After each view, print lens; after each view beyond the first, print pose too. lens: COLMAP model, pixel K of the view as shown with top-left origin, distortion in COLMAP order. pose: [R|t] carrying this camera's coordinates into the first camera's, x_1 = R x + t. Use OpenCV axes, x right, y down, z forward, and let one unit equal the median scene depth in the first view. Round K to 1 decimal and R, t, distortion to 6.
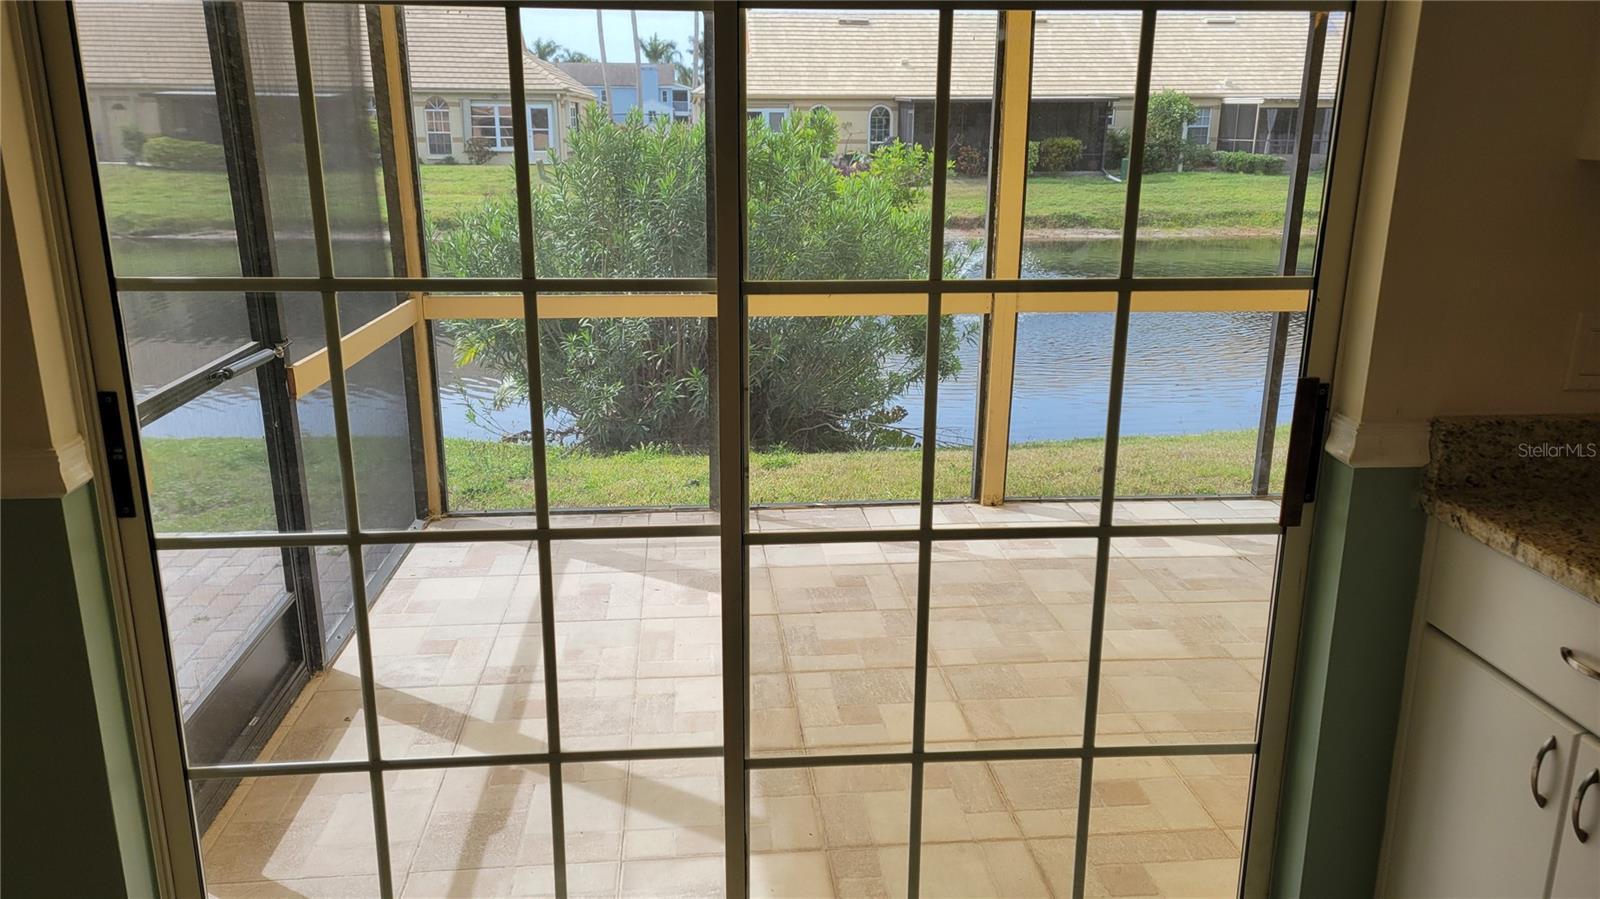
lens RADIAL K [[1192.5, 0, 796.4], [0, 1192.5, 464.4], [0, 0, 1]] dist [0.072971, -0.057243]
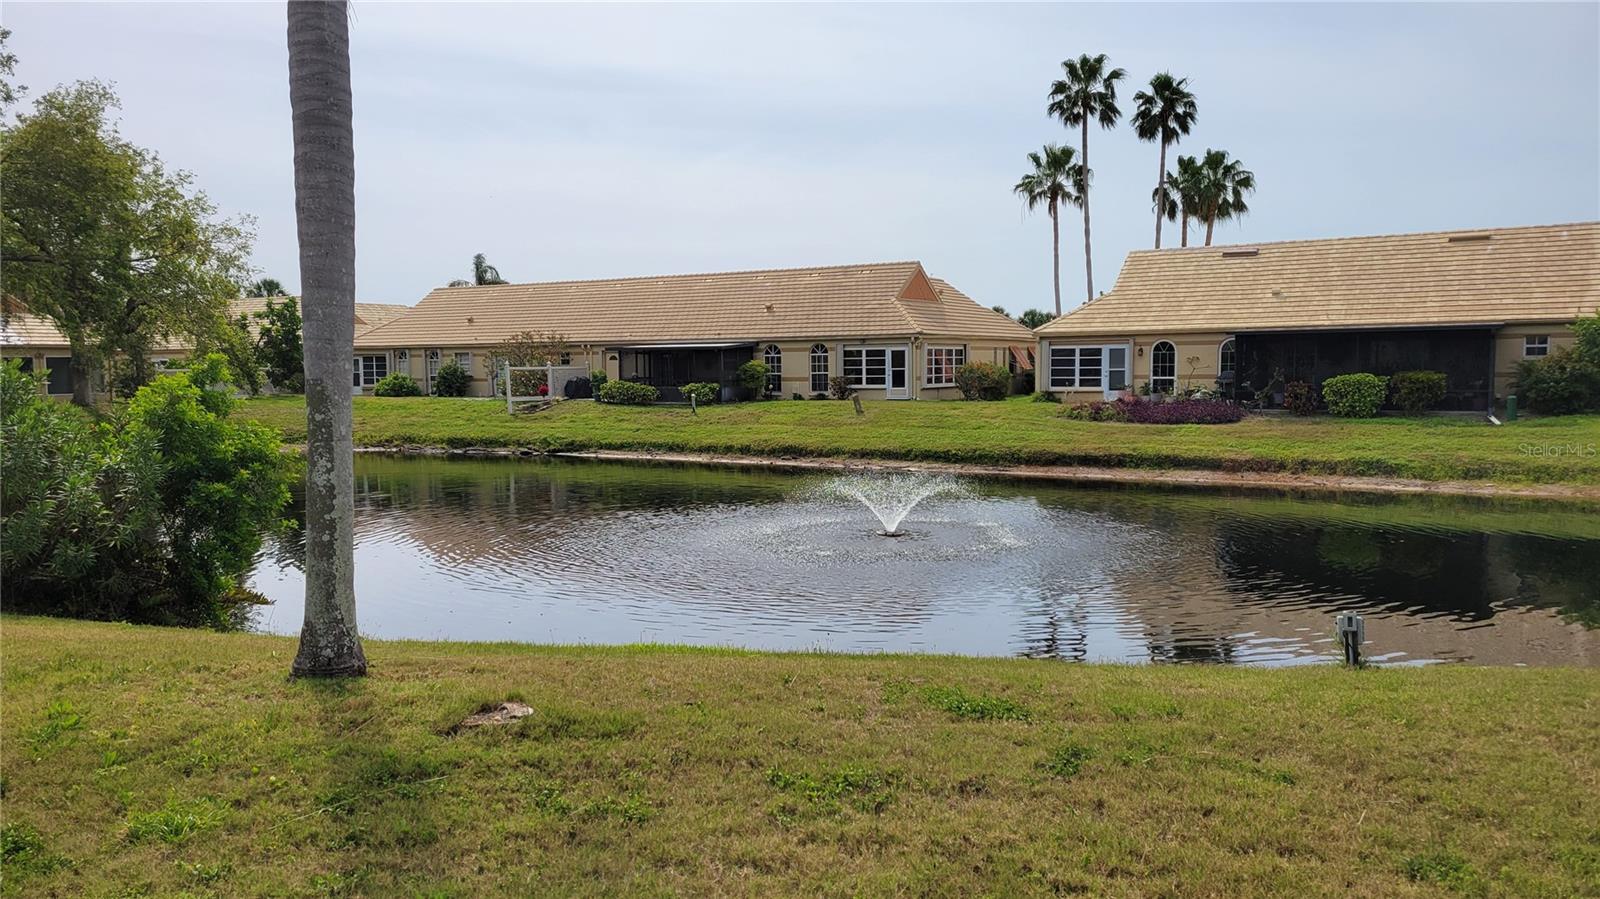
lens RADIAL K [[1192.5, 0, 780.6], [0, 1192.5, 450.0], [0, 0, 1]] dist [0.072971, -0.057243]
pose [[0.811668, 0.030124, -0.583342, 0.352762], [-0.148334, 0.976562, -0.155963, -0.023834], [0.564971, 0.213119, 0.797112, 0.099484]]
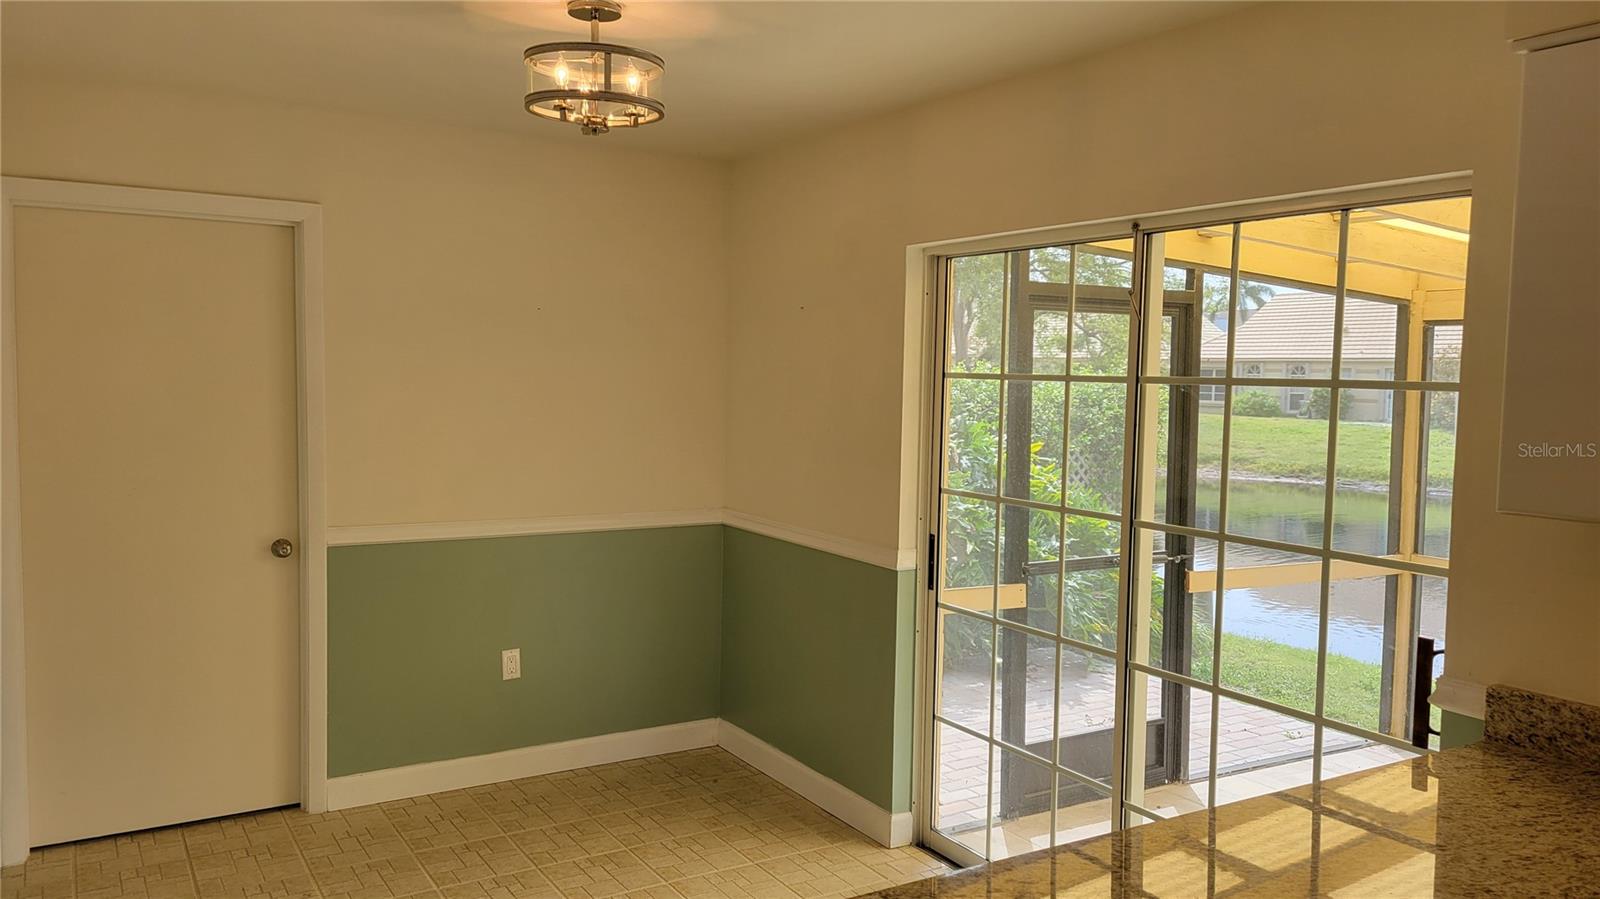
lens RADIAL K [[1192.5, 0, 788.5], [0, 1192.5, 457.6], [0, 0, 1]] dist [0.072971, -0.057243]
pose [[0.447583, 0.070124, -0.891488, 0.057962], [-0.261410, 0.963634, -0.055446, -0.000078], [0.855180, 0.257861, 0.449638, -0.014099]]
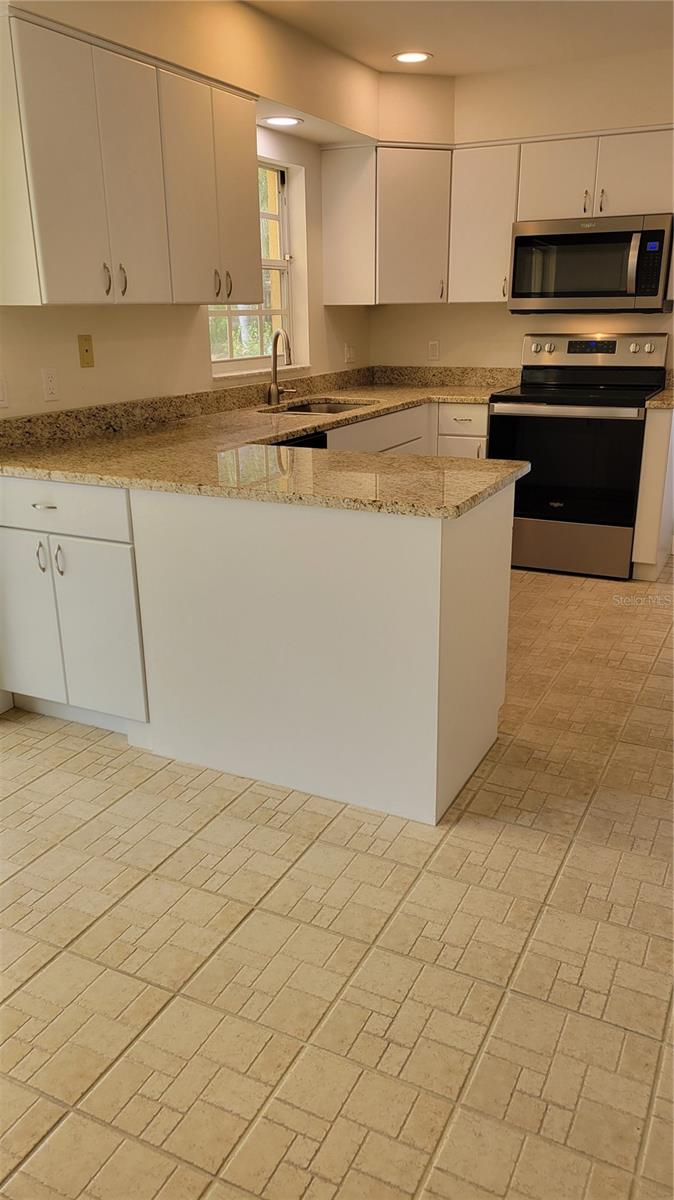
lens RADIAL K [[894.4, 0, 344.1], [0, 894.4, 600.9], [0, 0, 1]] dist [0.072971, -0.057243]
pose [[0.518532, -0.274478, 0.809806, -0.021798], [0.244564, 0.955120, 0.167132, 0.006973], [-0.819337, 0.111386, 0.562388, -0.019887]]
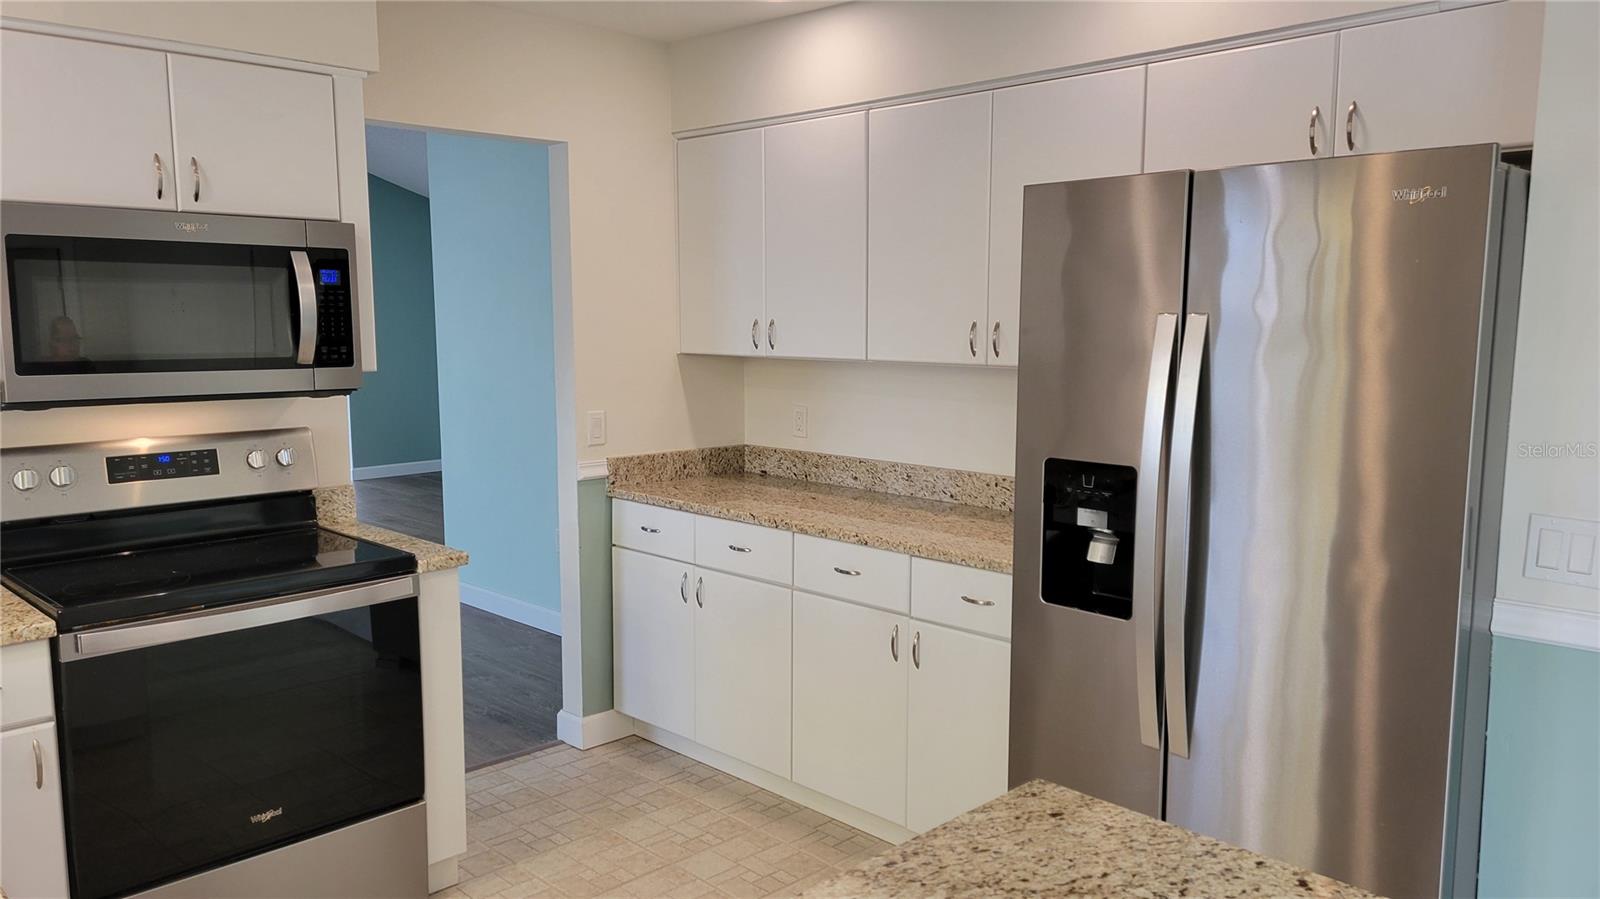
lens RADIAL K [[1192.5, 0, 803.0], [0, 1192.5, 451.5], [0, 0, 1]] dist [0.072971, -0.057243]
pose [[-0.644274, -0.096269, 0.758711, 0.018307], [0.203620, 0.934648, 0.291500, -0.011554], [-0.737190, 0.342295, -0.582567, 0.030443]]
